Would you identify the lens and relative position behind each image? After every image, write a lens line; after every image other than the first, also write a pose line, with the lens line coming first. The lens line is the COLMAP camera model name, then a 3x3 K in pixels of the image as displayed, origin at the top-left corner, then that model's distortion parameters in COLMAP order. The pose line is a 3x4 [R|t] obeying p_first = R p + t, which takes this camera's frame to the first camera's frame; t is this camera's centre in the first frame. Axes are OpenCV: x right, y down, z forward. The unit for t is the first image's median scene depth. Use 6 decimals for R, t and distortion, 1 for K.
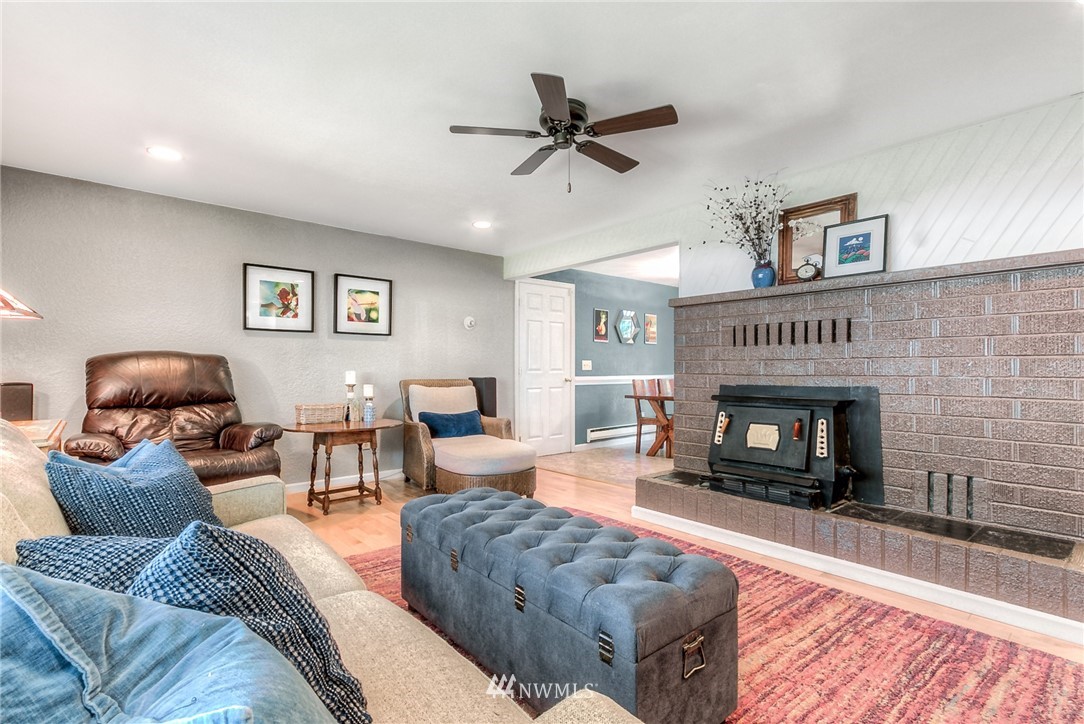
lens RADIAL K [[507.9, 0, 547.7], [0, 507.9, 371.0], [0, 0, 1]] dist [0.003548, 0.006291]
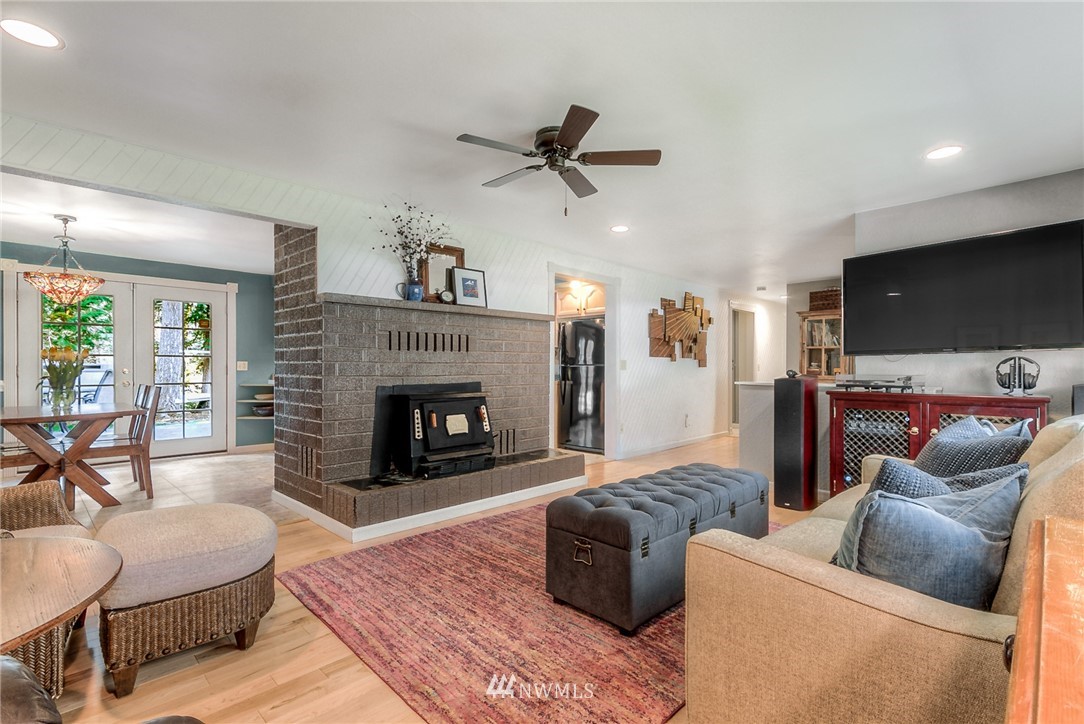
lens RADIAL K [[507.9, 0, 532.8], [0, 507.9, 371.6], [0, 0, 1]] dist [0.003548, 0.006291]
pose [[-0.057230, -0.007690, 0.998331, -0.613121], [0.005522, 0.999953, 0.008019, -0.007591], [-0.998346, 0.005972, -0.057184, 0.642352]]
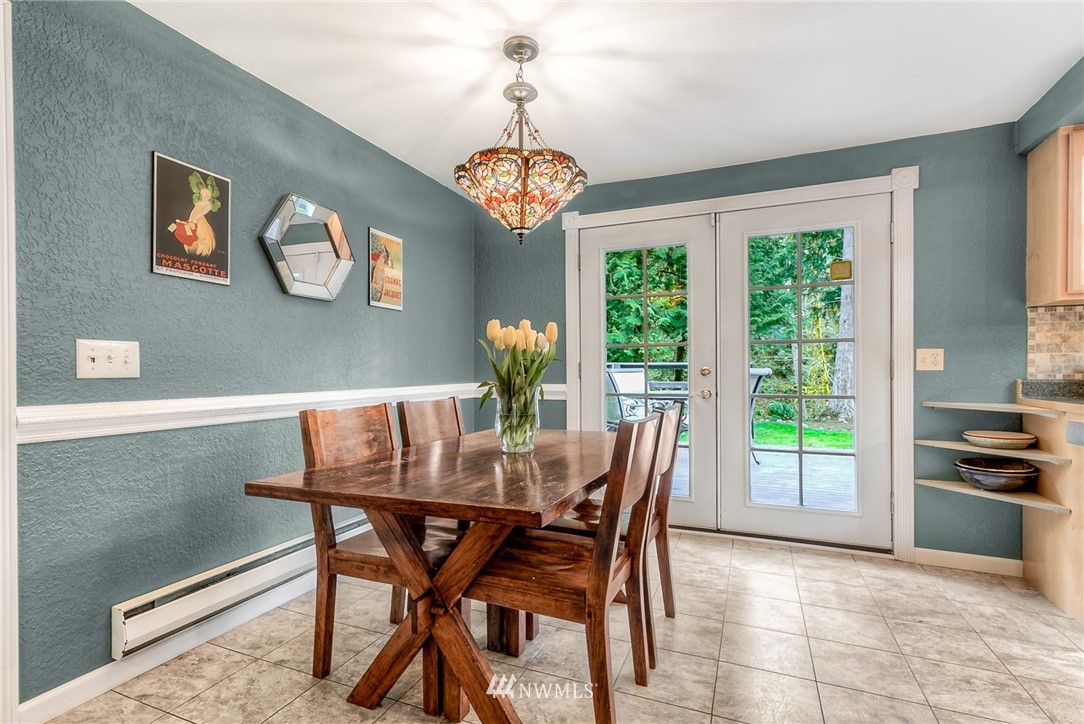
lens RADIAL K [[507.9, 0, 549.8], [0, 507.9, 370.8], [0, 0, 1]] dist [0.003548, 0.006291]
pose [[0.897508, -0.006655, 0.440949, 0.256935], [0.009125, 0.999952, -0.003482, -0.004042], [-0.440905, 0.007149, 0.897525, 1.063814]]
